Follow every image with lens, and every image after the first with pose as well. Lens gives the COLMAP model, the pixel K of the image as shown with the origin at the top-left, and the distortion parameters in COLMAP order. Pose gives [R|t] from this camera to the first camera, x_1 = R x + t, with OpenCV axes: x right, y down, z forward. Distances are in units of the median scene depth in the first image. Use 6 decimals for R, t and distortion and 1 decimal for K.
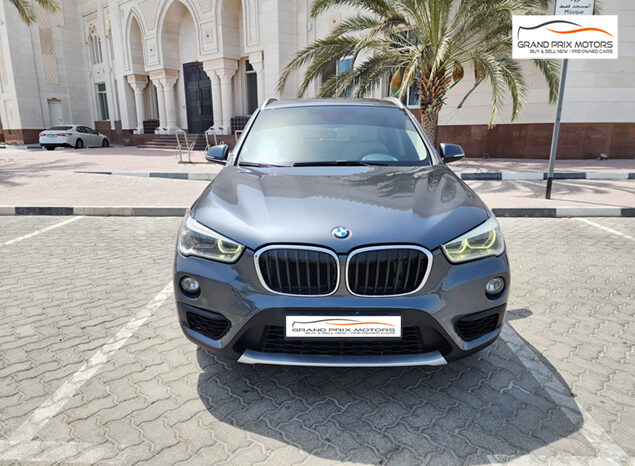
lens RADIAL K [[426.9, 0, 313.0], [0, 426.9, 238.9], [0, 0, 1]] dist [0.073508, -0.062214]
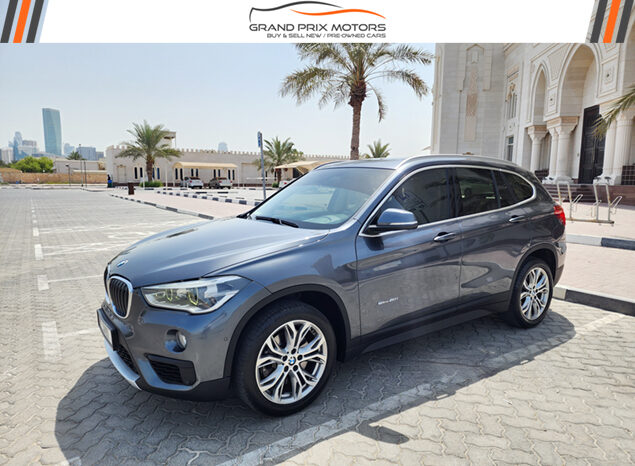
lens RADIAL K [[426.9, 0, 313.0], [0, 426.9, 238.9], [0, 0, 1]] dist [0.073508, -0.062214]
pose [[0.579048, 0.116019, -0.806996, 0.135593], [-0.201011, 0.979583, -0.003401, -0.019039], [0.790125, 0.164184, 0.590547, 0.054359]]
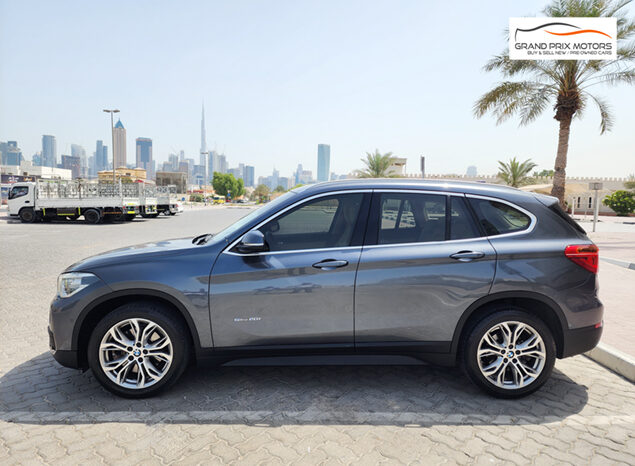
lens RADIAL K [[426.9, 0, 313.0], [0, 426.9, 238.9], [0, 0, 1]] dist [0.073508, -0.062214]
pose [[0.048726, 0.092074, -0.994559, 0.177674], [-0.263379, 0.961684, 0.076127, -0.045421], [0.963461, 0.258237, 0.071109, 0.156234]]
